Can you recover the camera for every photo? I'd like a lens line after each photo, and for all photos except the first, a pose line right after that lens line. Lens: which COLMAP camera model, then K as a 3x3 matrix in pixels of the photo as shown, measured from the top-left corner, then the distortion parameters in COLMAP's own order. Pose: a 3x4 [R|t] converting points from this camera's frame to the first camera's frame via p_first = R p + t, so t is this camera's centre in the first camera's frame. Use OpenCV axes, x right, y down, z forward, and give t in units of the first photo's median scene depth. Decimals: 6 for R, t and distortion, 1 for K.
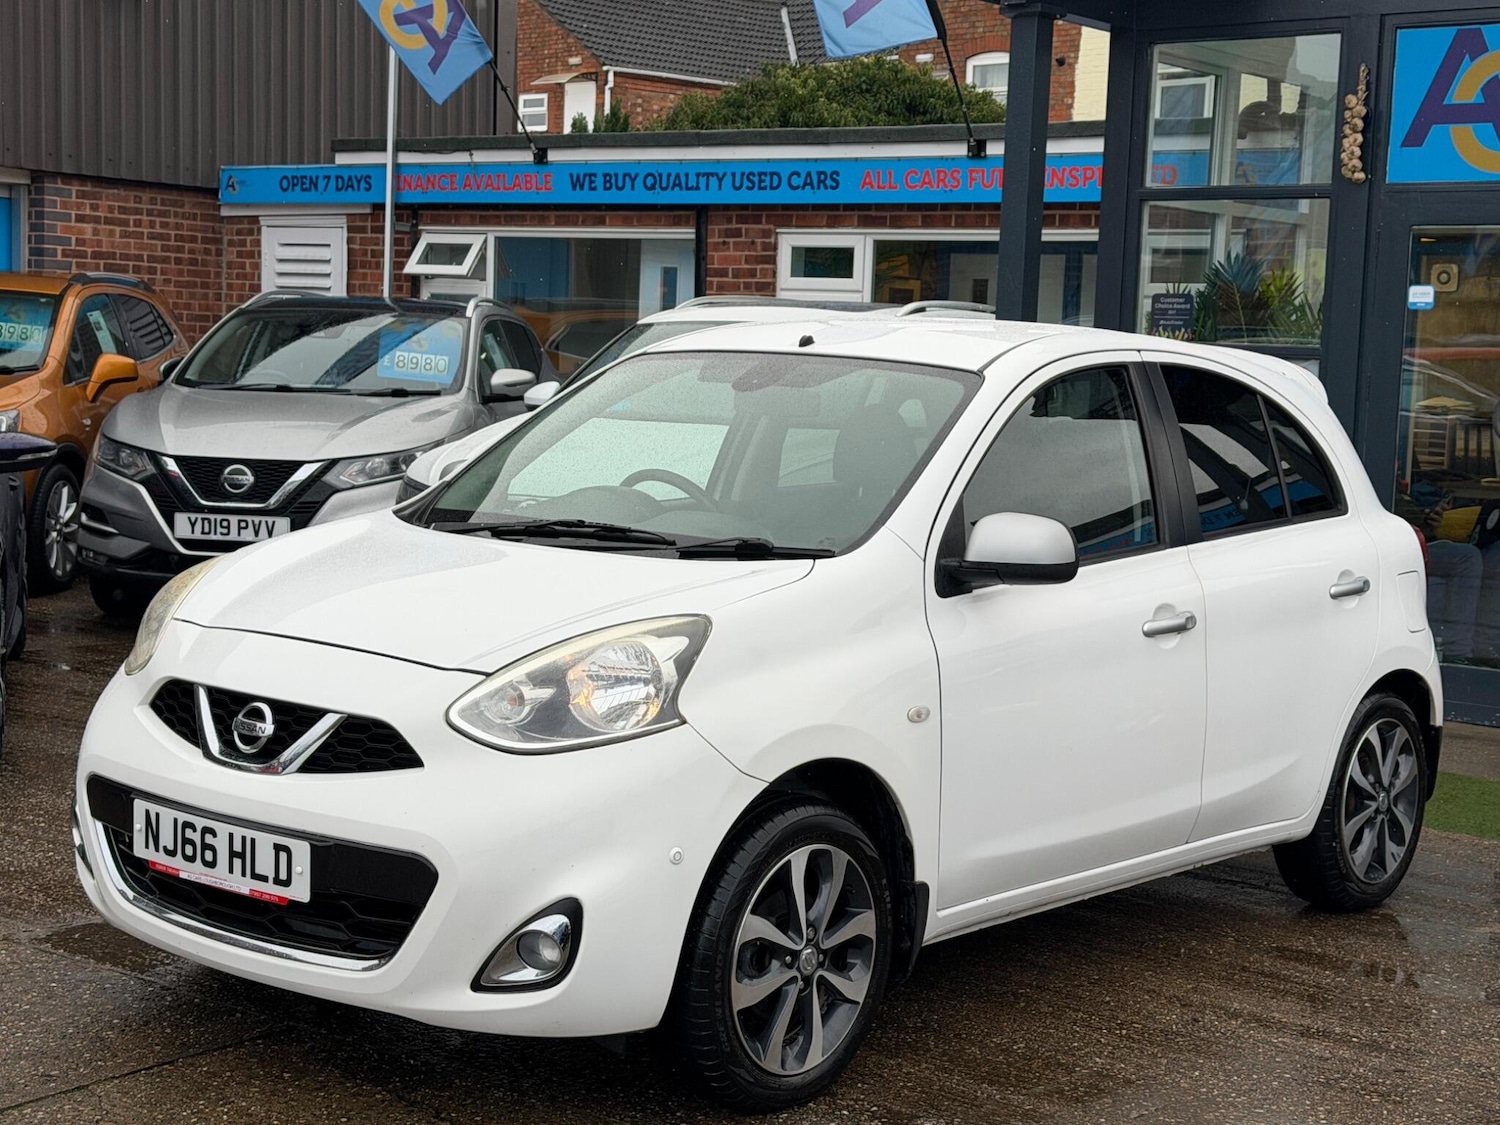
lens RADIAL K [[2379.8, 0, 752.1], [0, 2379.8, 615.4], [0, 0, 1]] dist [0.071650, -0.007895]
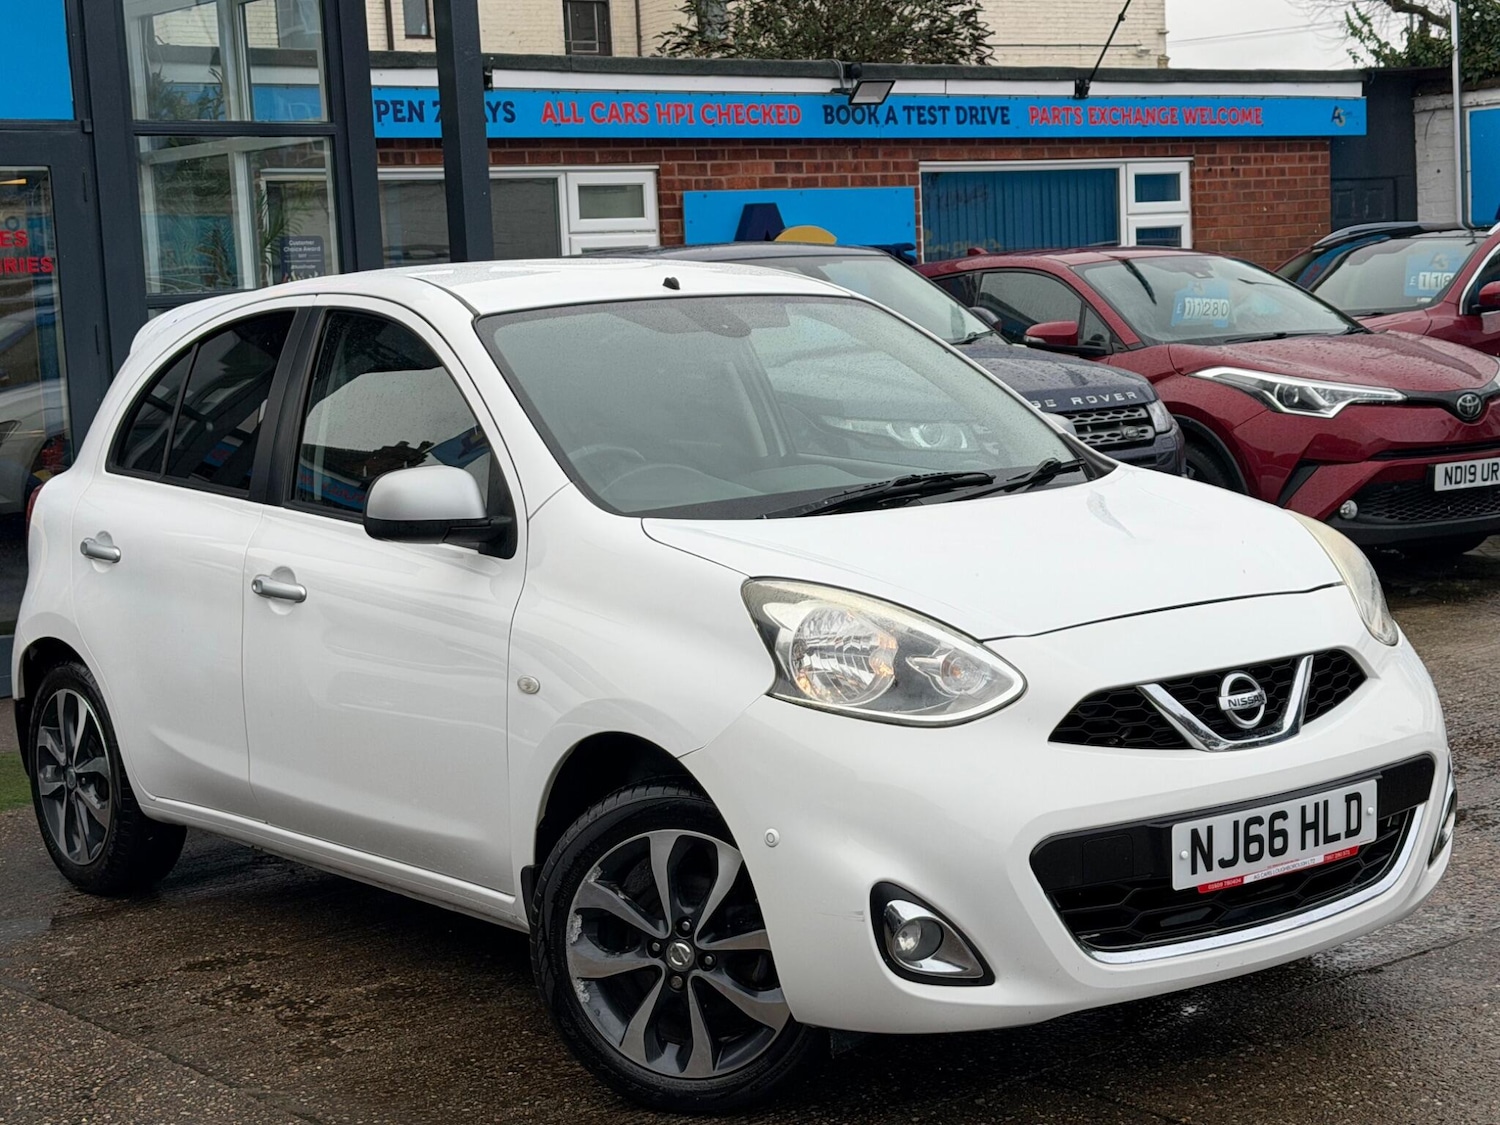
lens RADIAL K [[2554.5, 0, 731.8], [0, 2554.5, 562.8], [0, 0, 1]] dist [0.064656, -0.095823]
pose [[0.236146, -0.157365, 0.958891, -1.199000], [0.168341, 0.978504, 0.119127, -0.156644], [-0.957025, 0.133289, 0.257561, 0.929454]]
